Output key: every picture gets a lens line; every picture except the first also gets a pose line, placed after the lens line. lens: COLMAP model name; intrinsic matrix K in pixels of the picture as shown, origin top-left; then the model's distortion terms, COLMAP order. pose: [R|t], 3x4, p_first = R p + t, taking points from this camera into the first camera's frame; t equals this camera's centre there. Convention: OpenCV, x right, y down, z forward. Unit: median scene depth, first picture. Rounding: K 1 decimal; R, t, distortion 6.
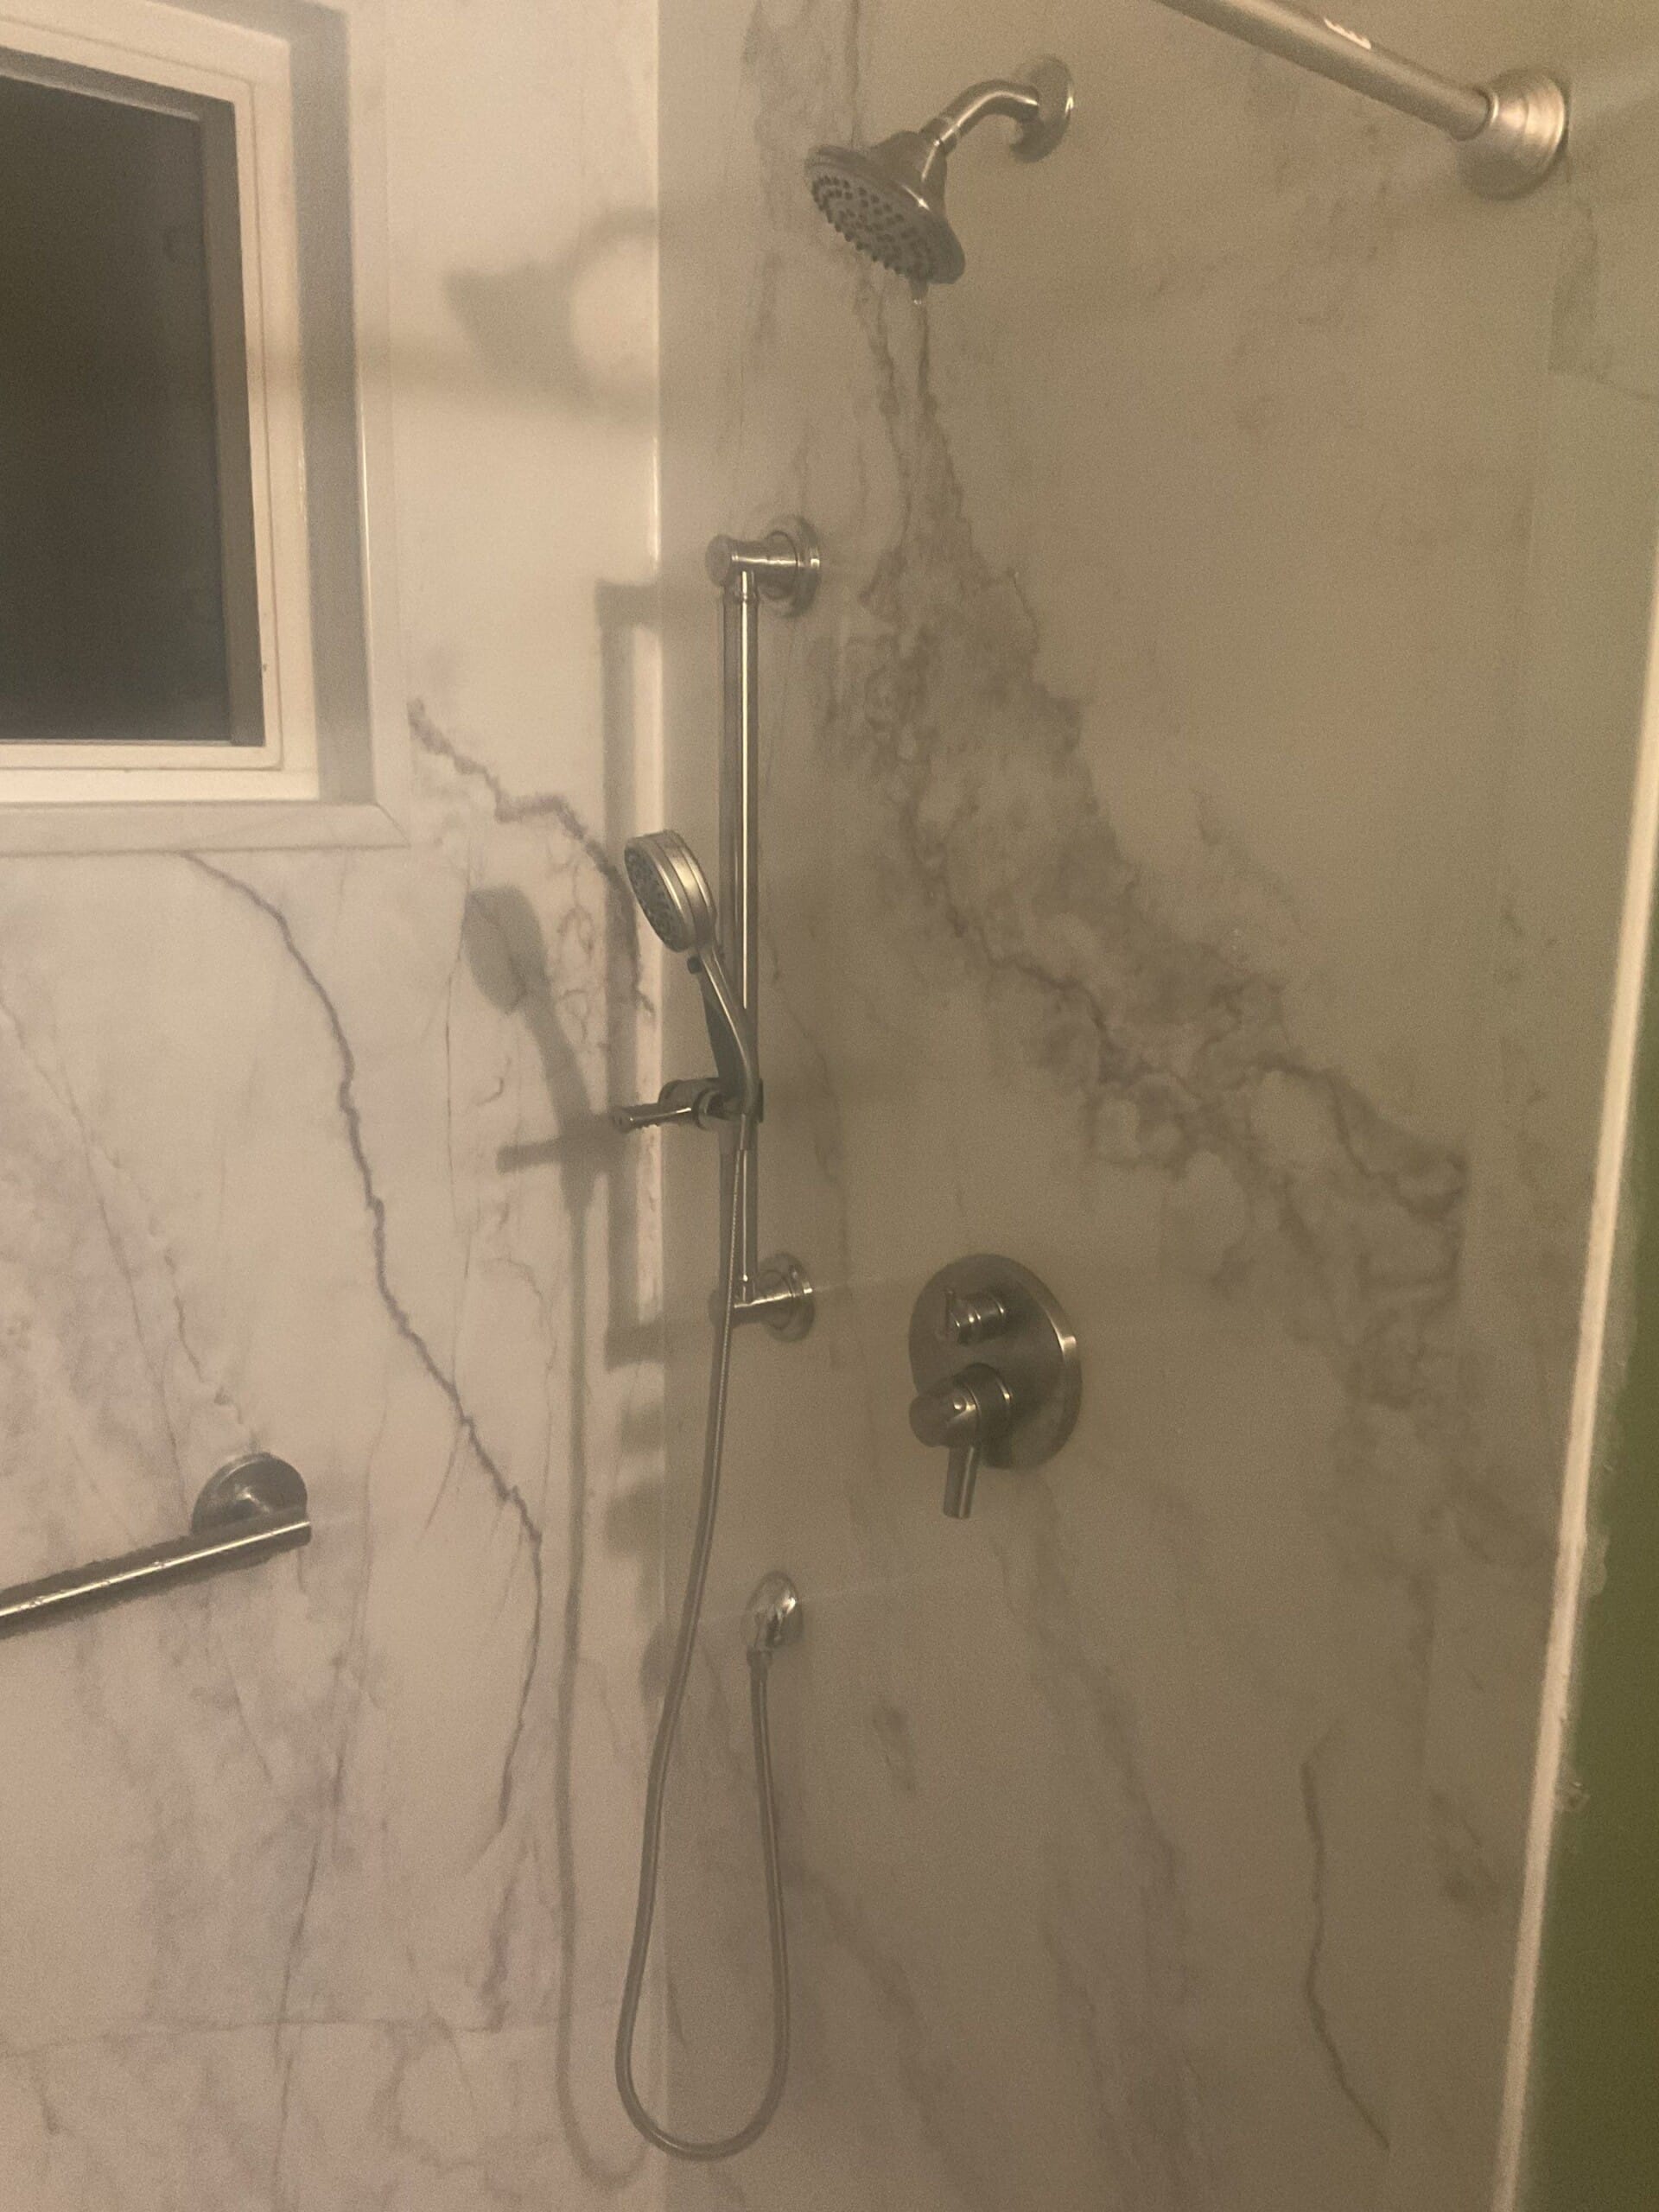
lens RADIAL K [[1812.7, 0, 829.5], [0, 1812.7, 1106.0], [0, 0, 1]] dist [0.093230, -0.188618]
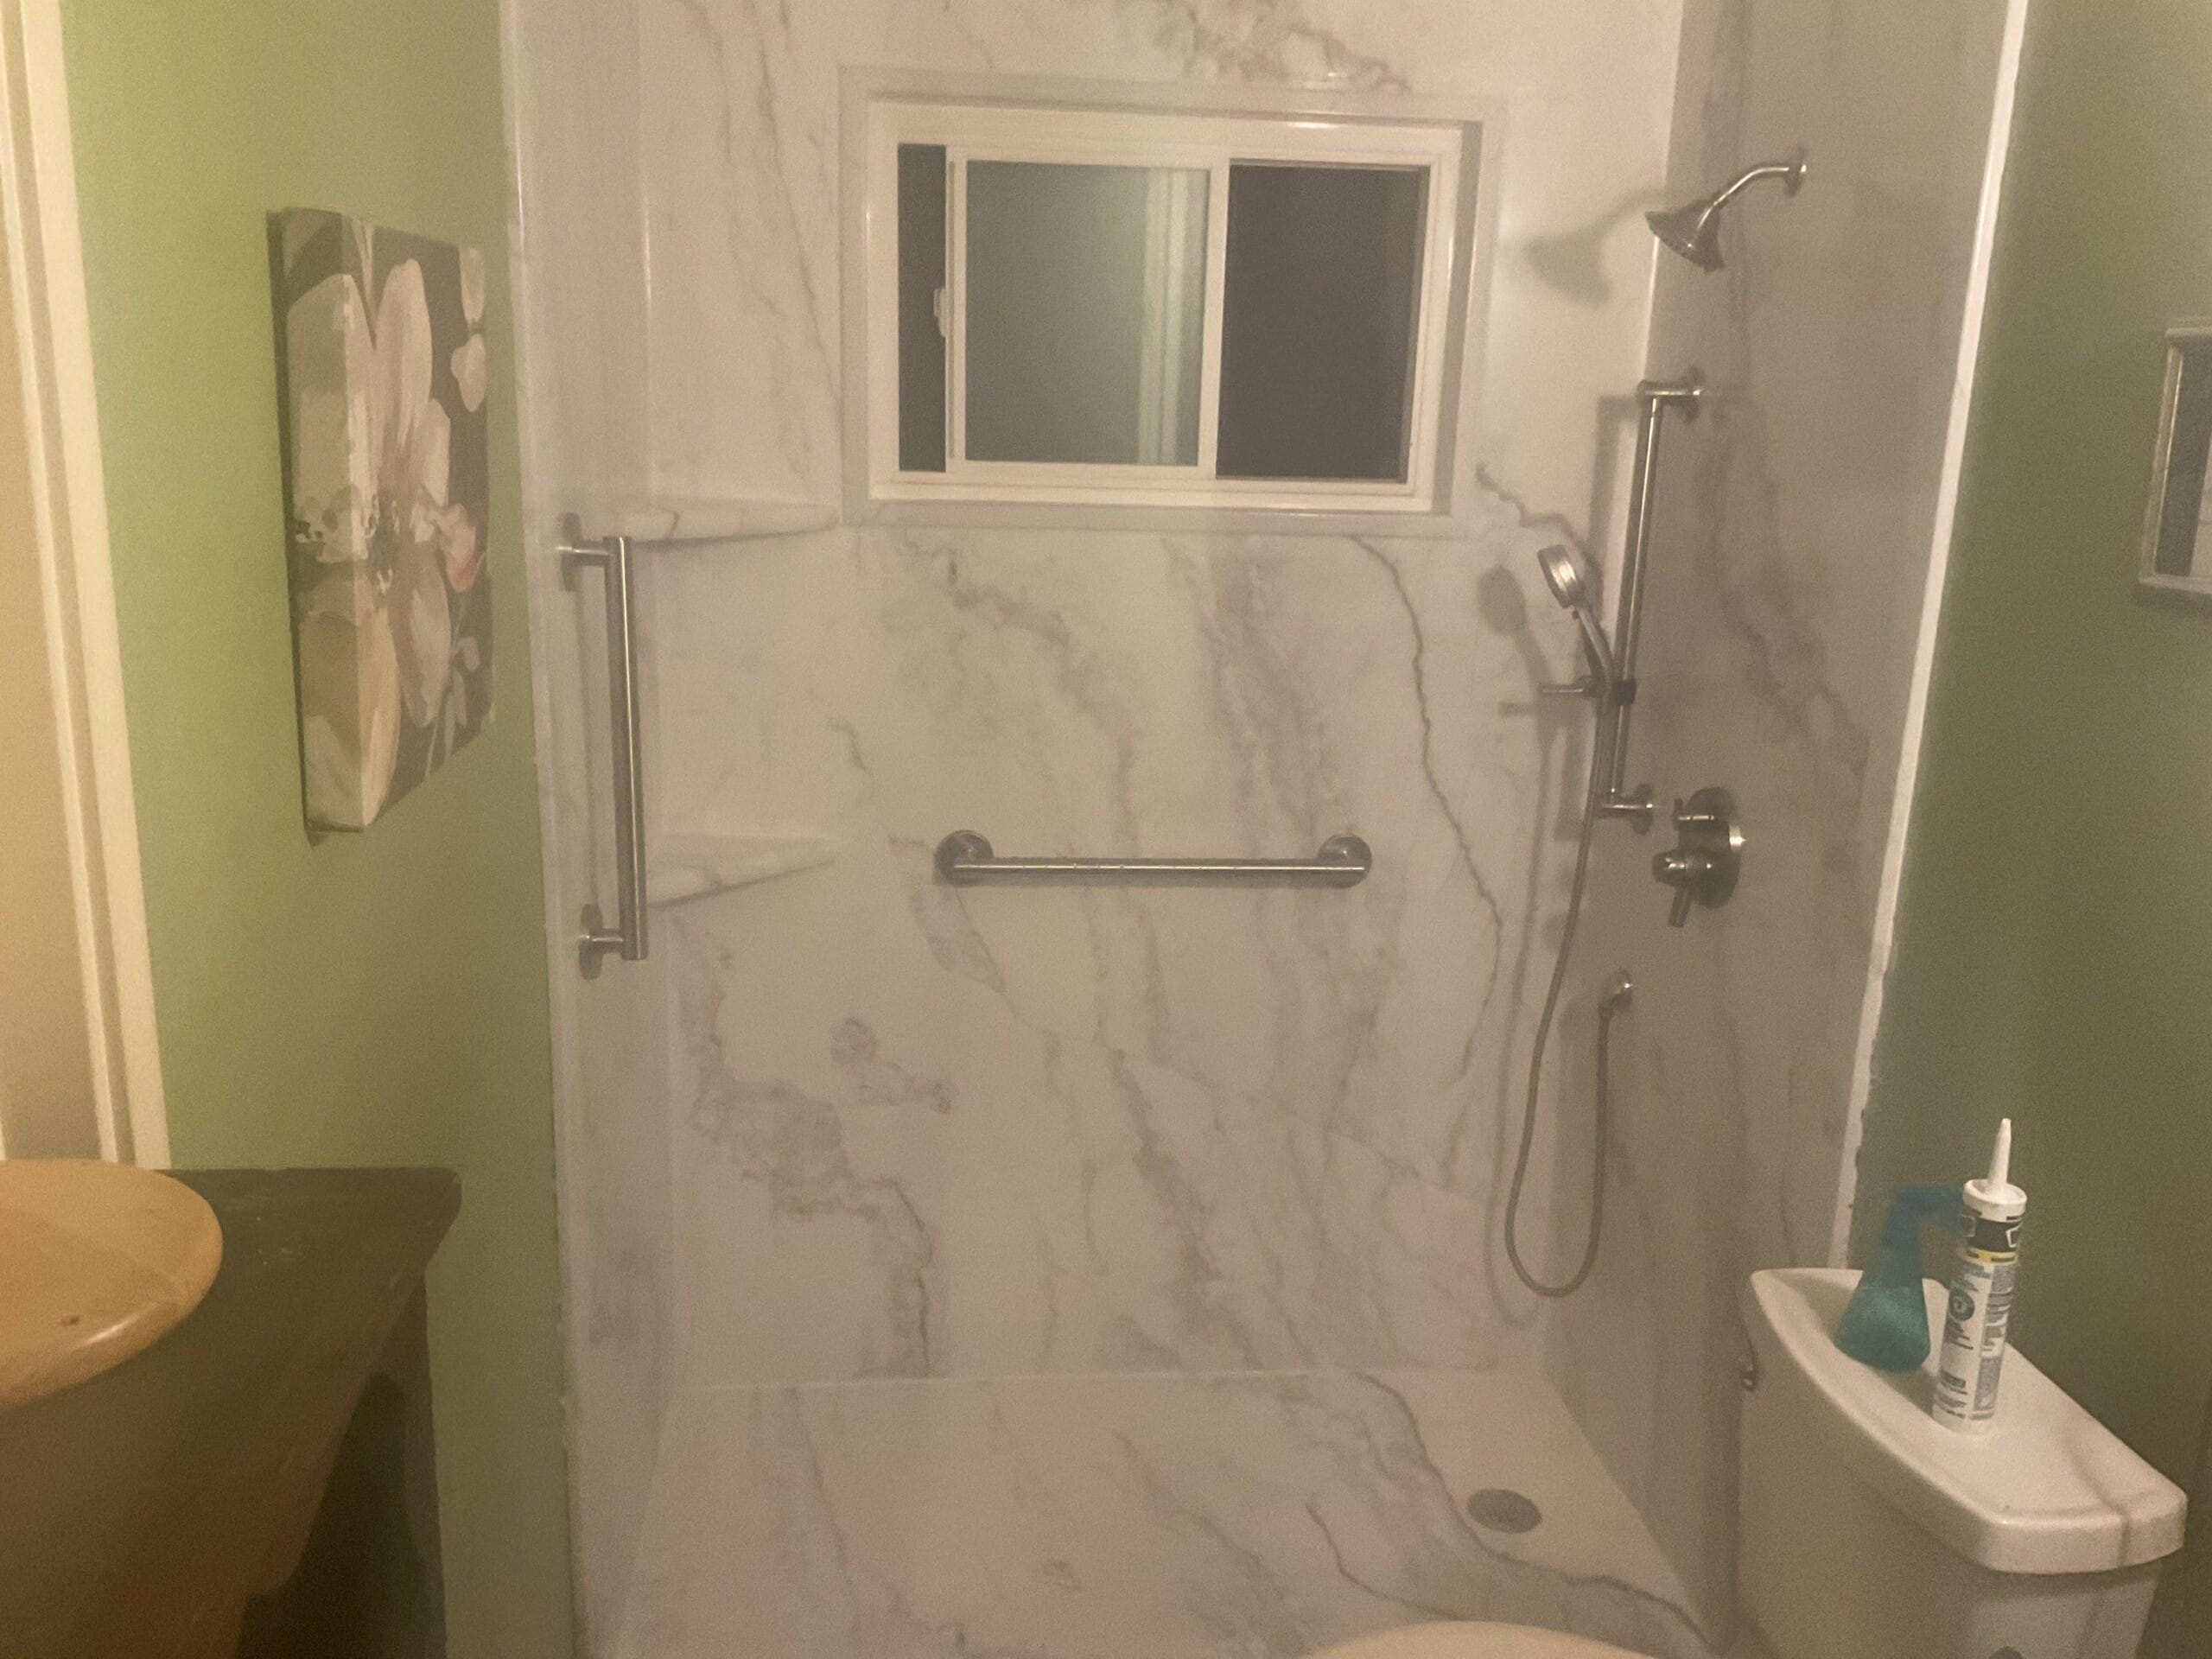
lens RADIAL K [[2448.7, 0, 1076.0], [0, 2448.7, 1038.8], [0, 0, 1]] dist [0.169862, 0.008246]
pose [[0.787690, 0.199486, -0.582880, 1.114800], [-0.140983, 0.979385, 0.144665, 0.060477], [0.599723, -0.031775, 0.799577, -1.423103]]
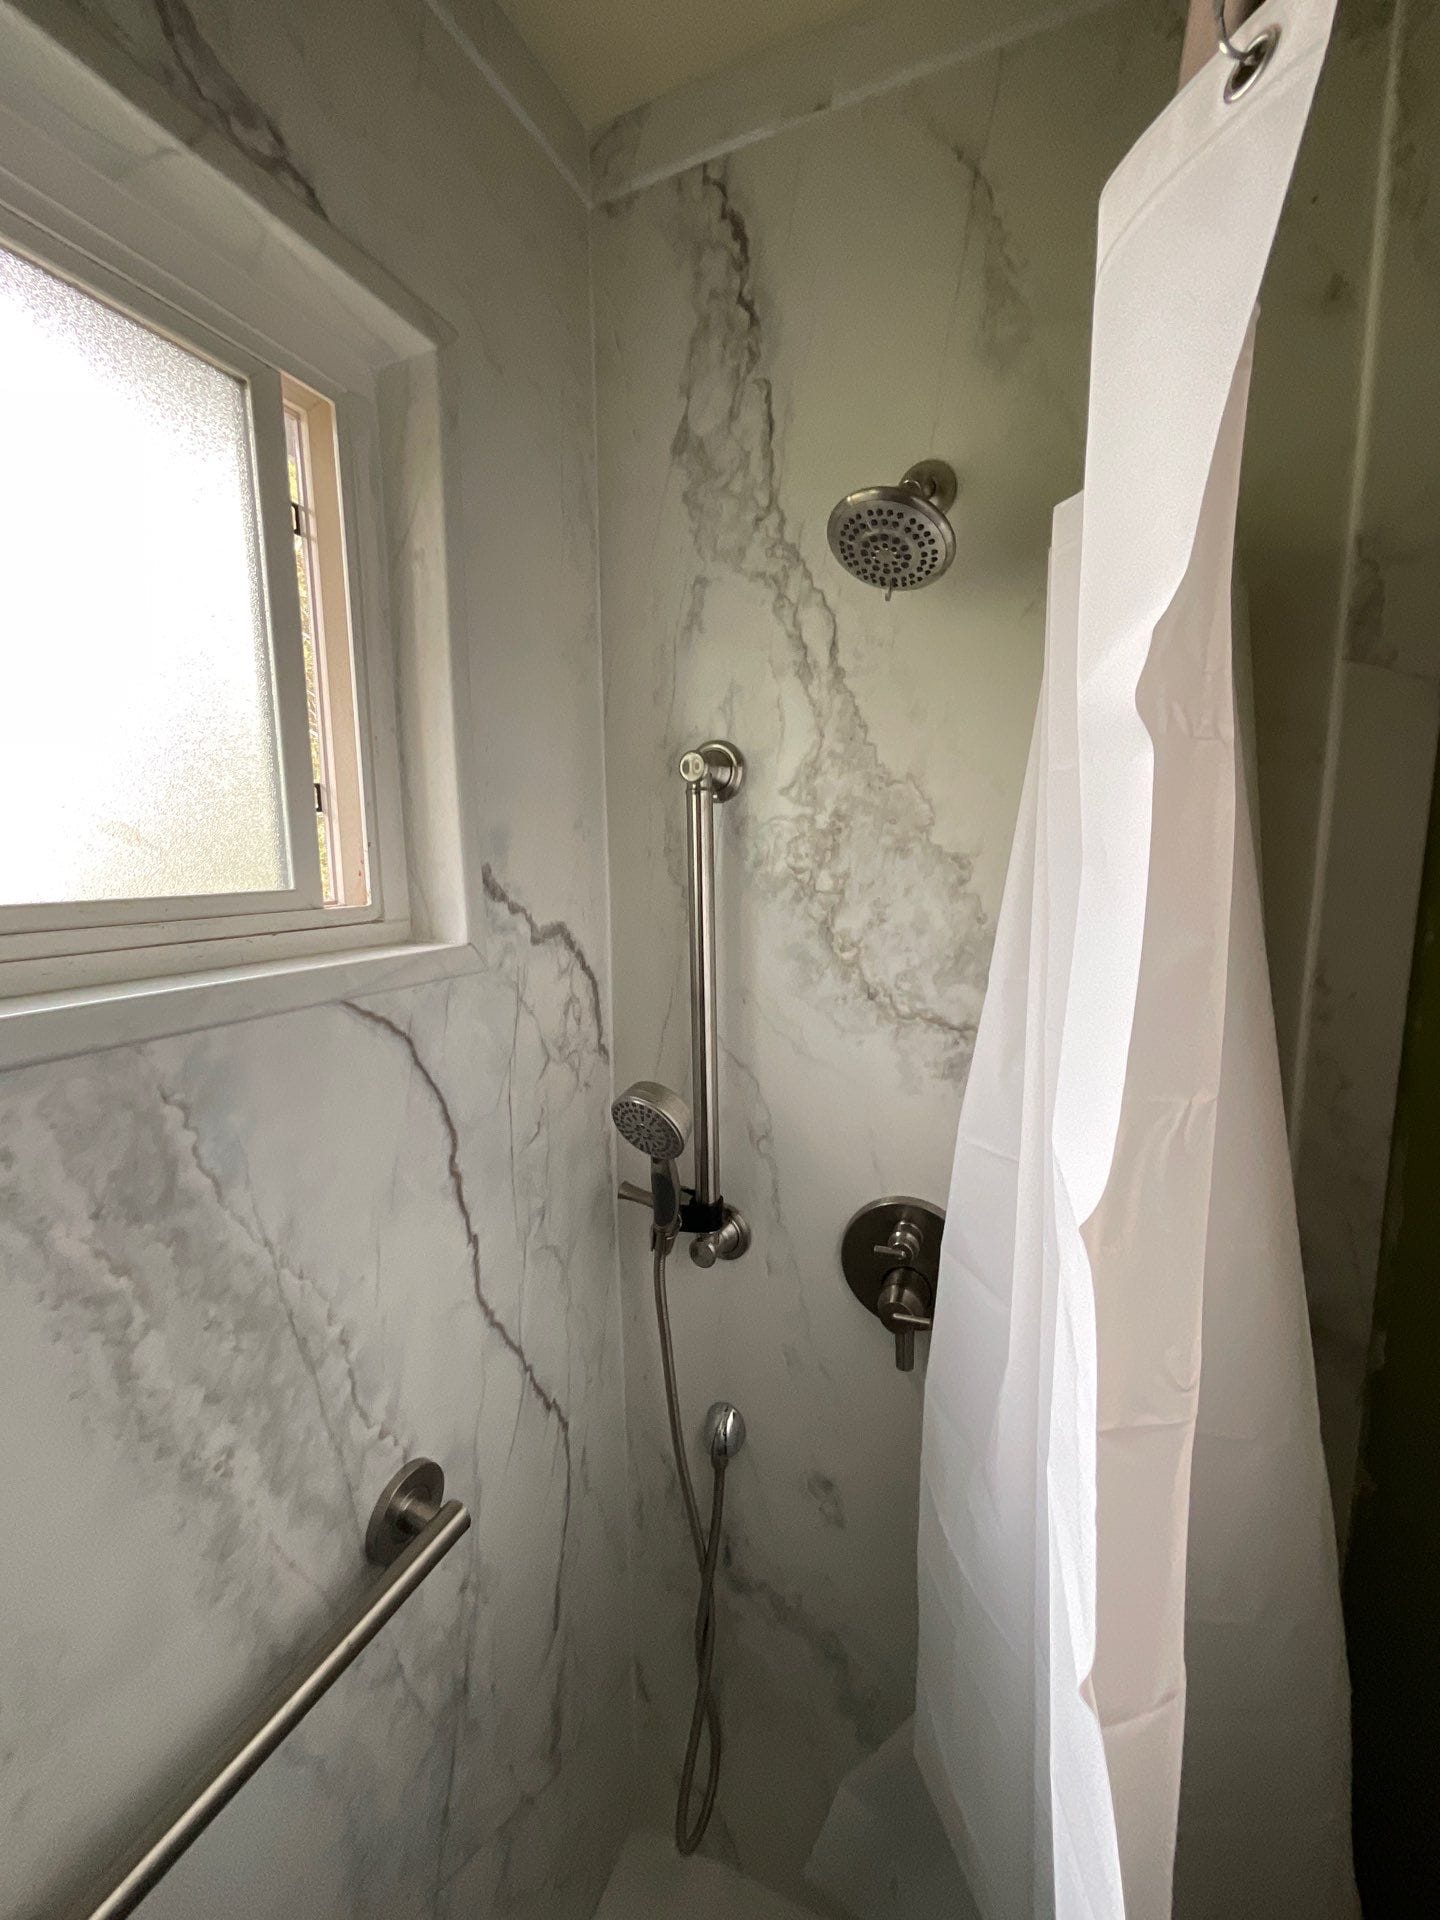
lens RADIAL K [[780.8, 0, 720.0], [0, 780.8, 960.0], [0, 0, 1]] dist [-0.010439, -0.000322]
pose [[0.915426, -0.080056, 0.394445, -0.302618], [0.103544, 0.993876, -0.038589, -0.111325], [-0.388940, 0.076168, 0.918109, 0.406285]]
